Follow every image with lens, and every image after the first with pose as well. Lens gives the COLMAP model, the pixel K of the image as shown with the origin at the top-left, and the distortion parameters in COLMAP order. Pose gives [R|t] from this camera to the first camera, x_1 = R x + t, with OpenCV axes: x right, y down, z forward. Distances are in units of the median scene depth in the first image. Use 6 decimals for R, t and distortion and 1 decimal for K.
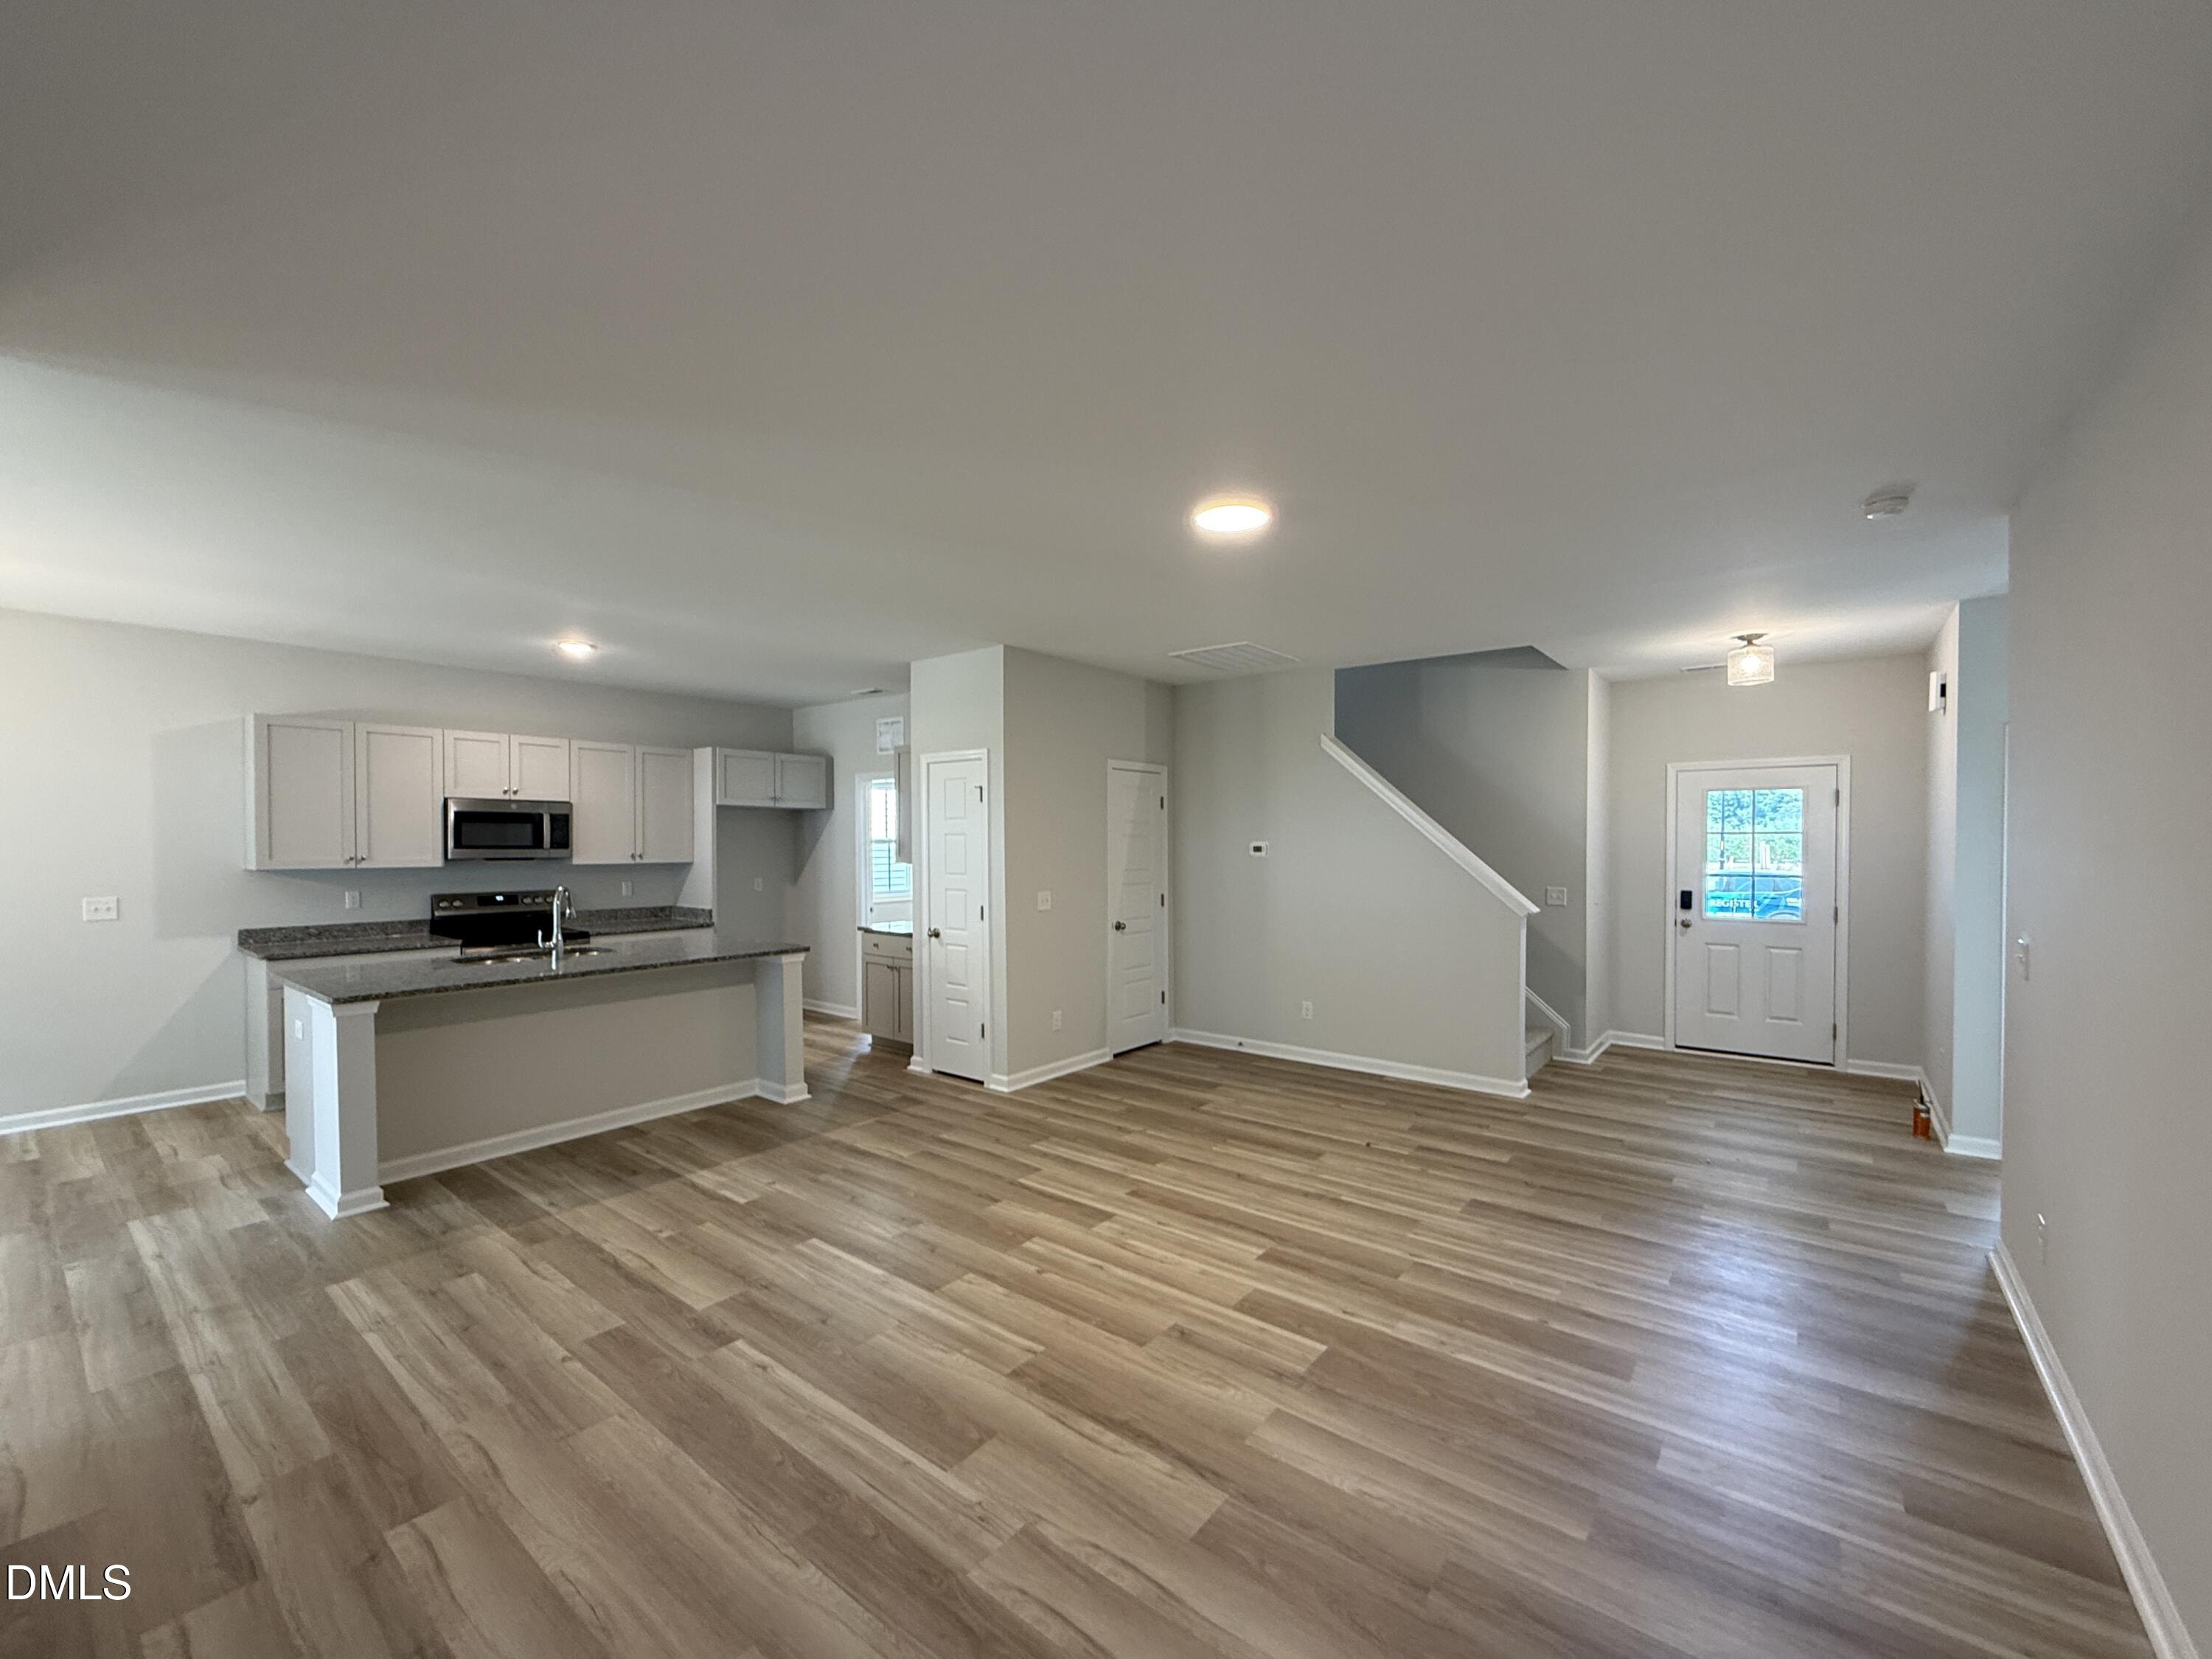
lens RADIAL K [[892.8, 0, 1107.8], [0, 892.8, 856.5], [0, 0, 1]] dist [-0.002140, -0.000366]
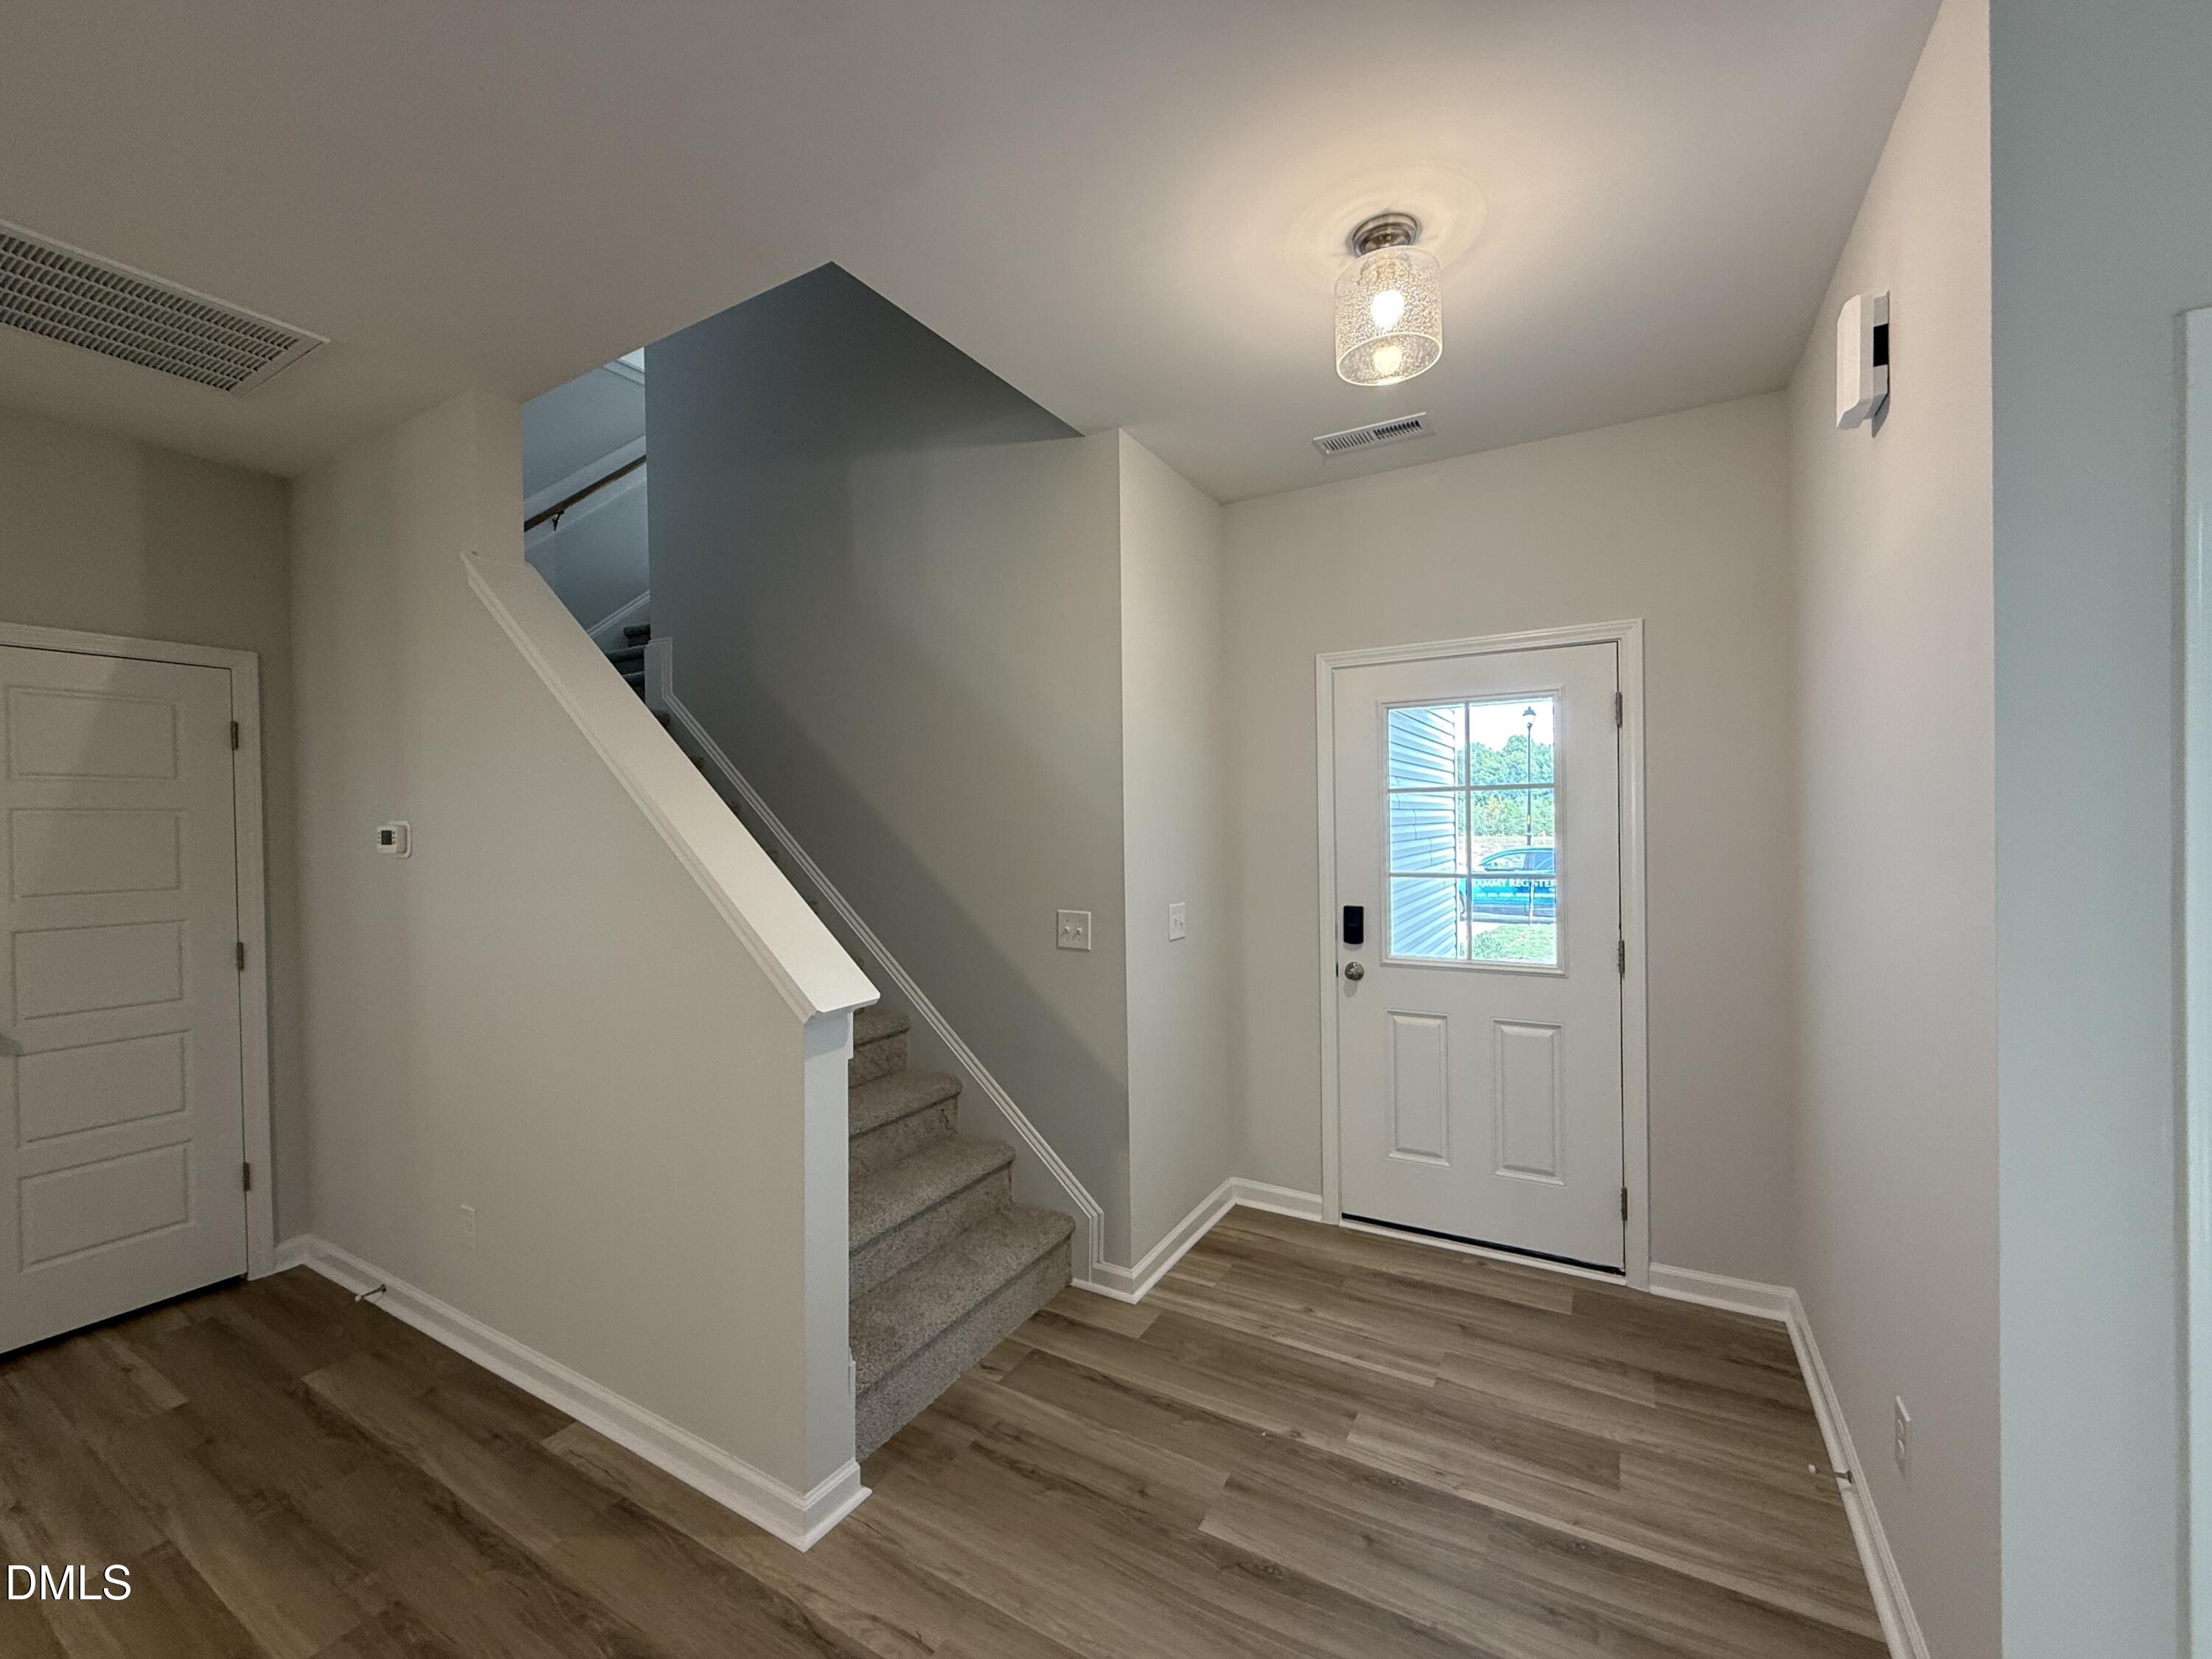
lens RADIAL K [[890.1, 0, 1113.4], [0, 890.1, 831.2], [0, 0, 1]] dist [0.000080, 0.000080]
pose [[0.988769, -0.016087, 0.148585, 0.490231], [0.016931, 0.999847, -0.004420, -0.004044], [-0.148491, 0.006886, 0.988890, 0.583936]]
